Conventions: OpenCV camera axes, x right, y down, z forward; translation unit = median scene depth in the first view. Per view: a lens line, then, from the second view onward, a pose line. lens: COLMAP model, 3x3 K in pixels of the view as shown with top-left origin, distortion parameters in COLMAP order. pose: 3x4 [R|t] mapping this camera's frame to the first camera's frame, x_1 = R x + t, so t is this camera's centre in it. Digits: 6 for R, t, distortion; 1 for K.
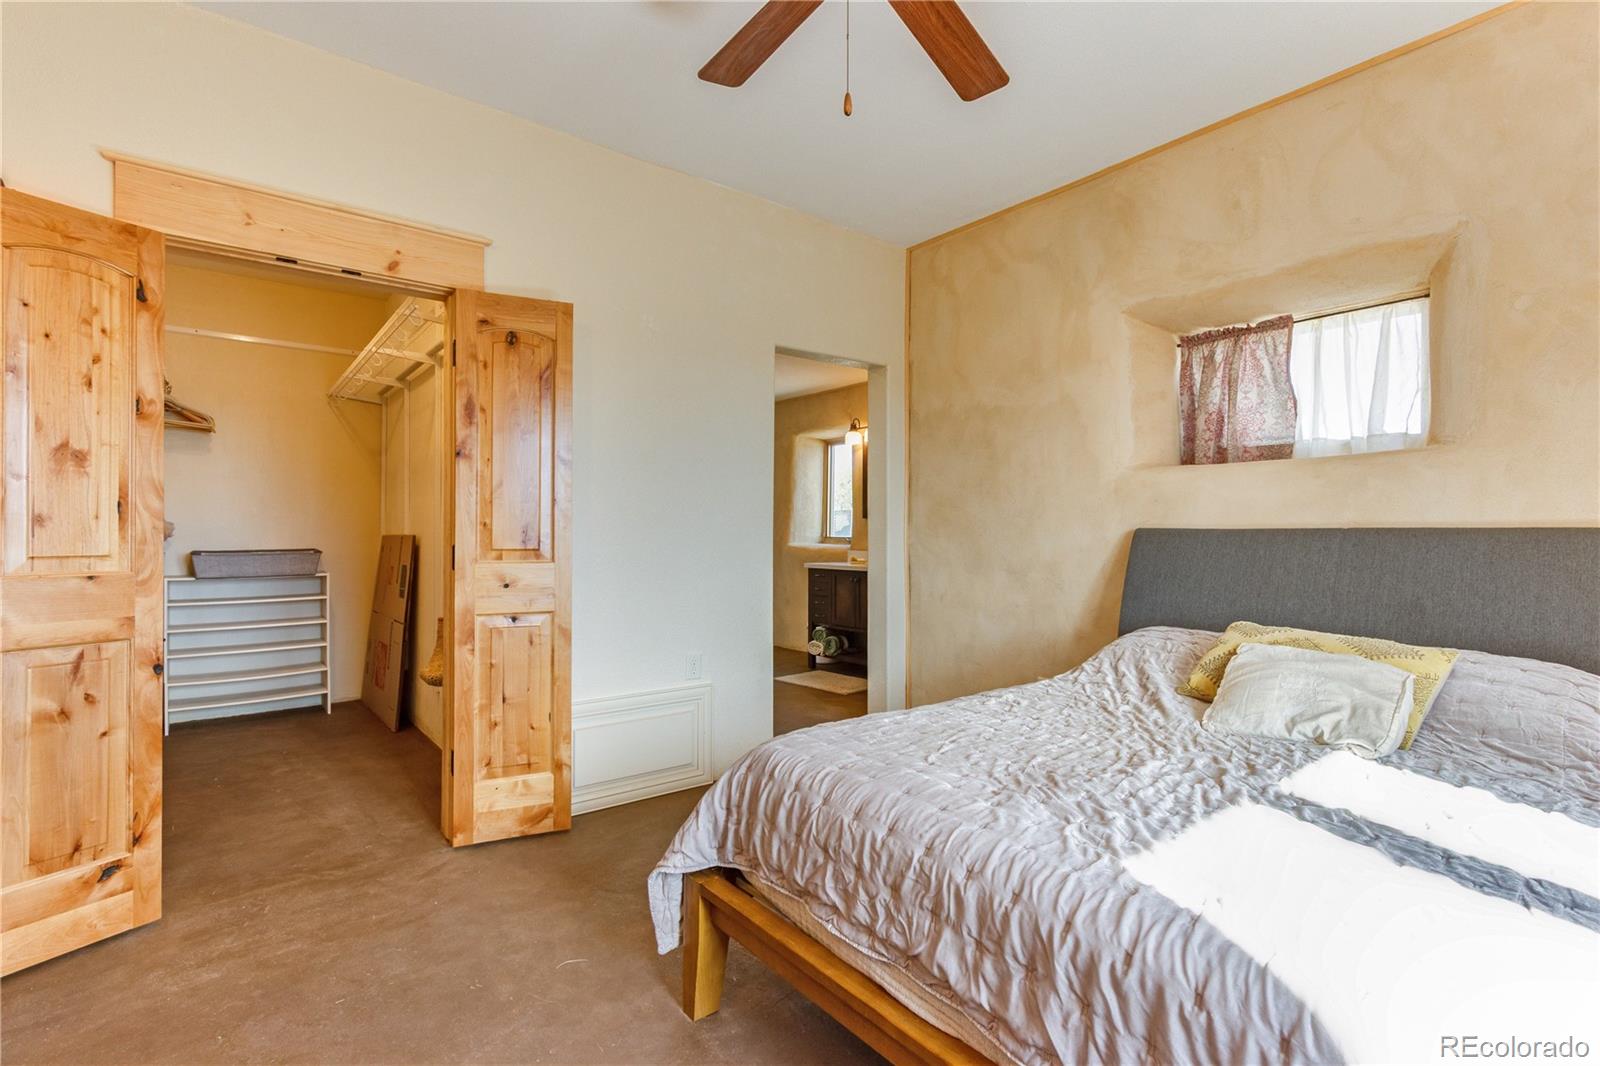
lens RADIAL K [[751.3, 0, 810.7], [0, 751.3, 533.1], [0, 0, 1]] dist [0.005101, 0.000043]
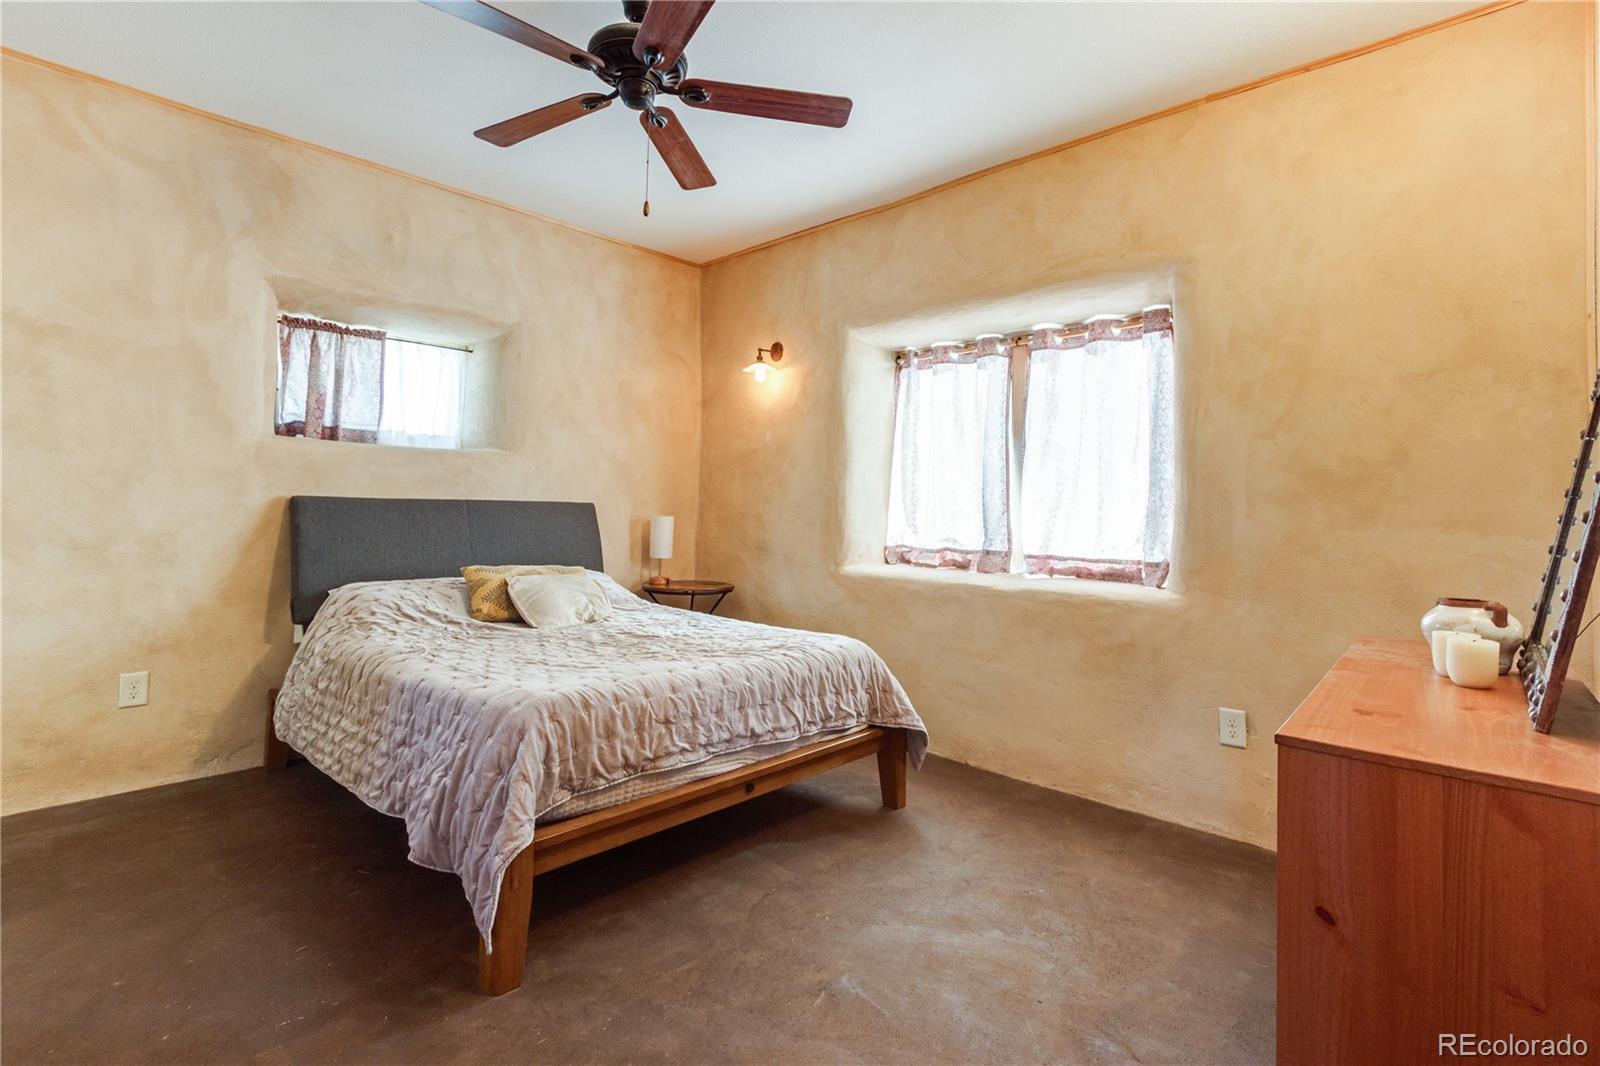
lens RADIAL K [[736.5, 0, 809.2], [0, 736.5, 506.2], [0, 0, 1]] dist [0.000998, -0.000070]
pose [[-0.136831, -0.001287, 0.990594, -1.058058], [-0.018795, 0.999823, -0.001297, -0.006368], [-0.990416, -0.018795, -0.136830, 0.671091]]
